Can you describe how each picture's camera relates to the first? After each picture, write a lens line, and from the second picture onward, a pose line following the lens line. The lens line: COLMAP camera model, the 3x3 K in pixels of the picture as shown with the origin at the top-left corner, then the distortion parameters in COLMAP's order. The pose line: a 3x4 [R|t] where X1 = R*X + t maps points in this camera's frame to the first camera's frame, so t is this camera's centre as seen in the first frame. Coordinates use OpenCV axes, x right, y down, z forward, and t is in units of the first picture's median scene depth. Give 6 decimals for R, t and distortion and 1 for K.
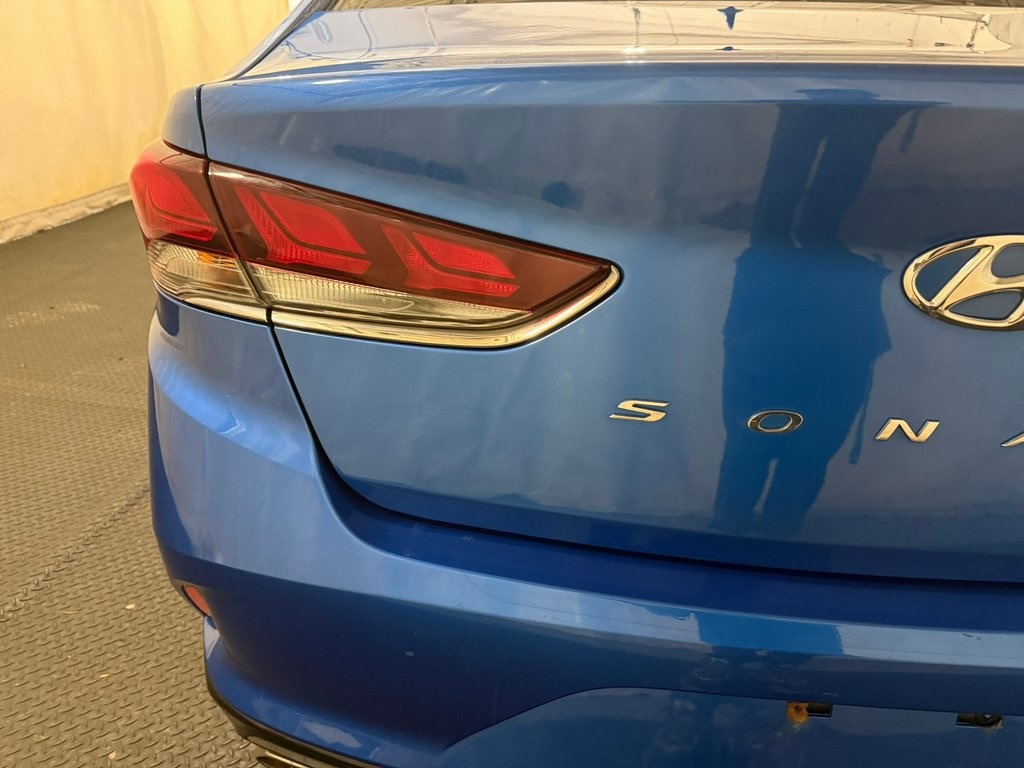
lens RADIAL K [[698.4, 0, 513.8], [0, 698.4, 396.4], [0, 0, 1]] dist [0.007362, -0.004549]
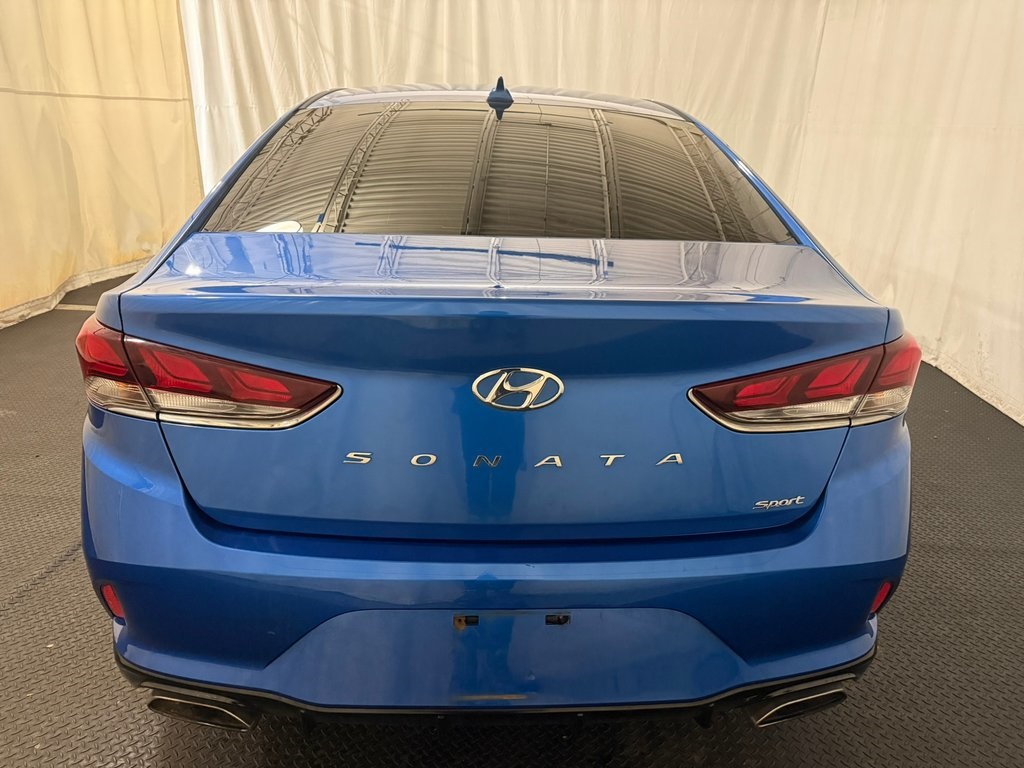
lens RADIAL K [[698.4, 0, 513.8], [0, 698.4, 396.4], [0, 0, 1]] dist [0.007362, -0.004549]
pose [[0.993436, -0.034008, 0.109213, 0.357977], [0.047371, 0.991376, -0.122191, 0.095538], [-0.104115, 0.126562, 0.986480, -0.860427]]
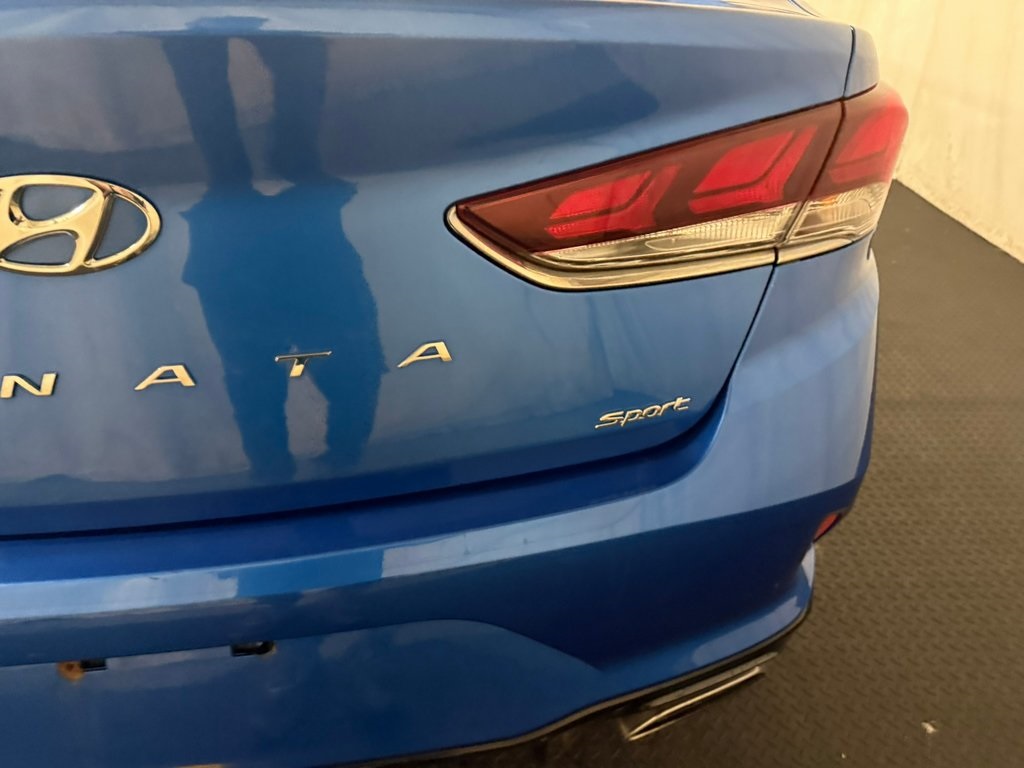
lens RADIAL K [[698.4, 0, 513.8], [0, 698.4, 396.4], [0, 0, 1]] dist [0.007362, -0.004549]
pose [[0.980099, -0.128795, 0.151055, 0.886972], [0.115012, 0.988645, 0.096711, 0.038600], [-0.161796, -0.077413, 0.983783, -0.073558]]
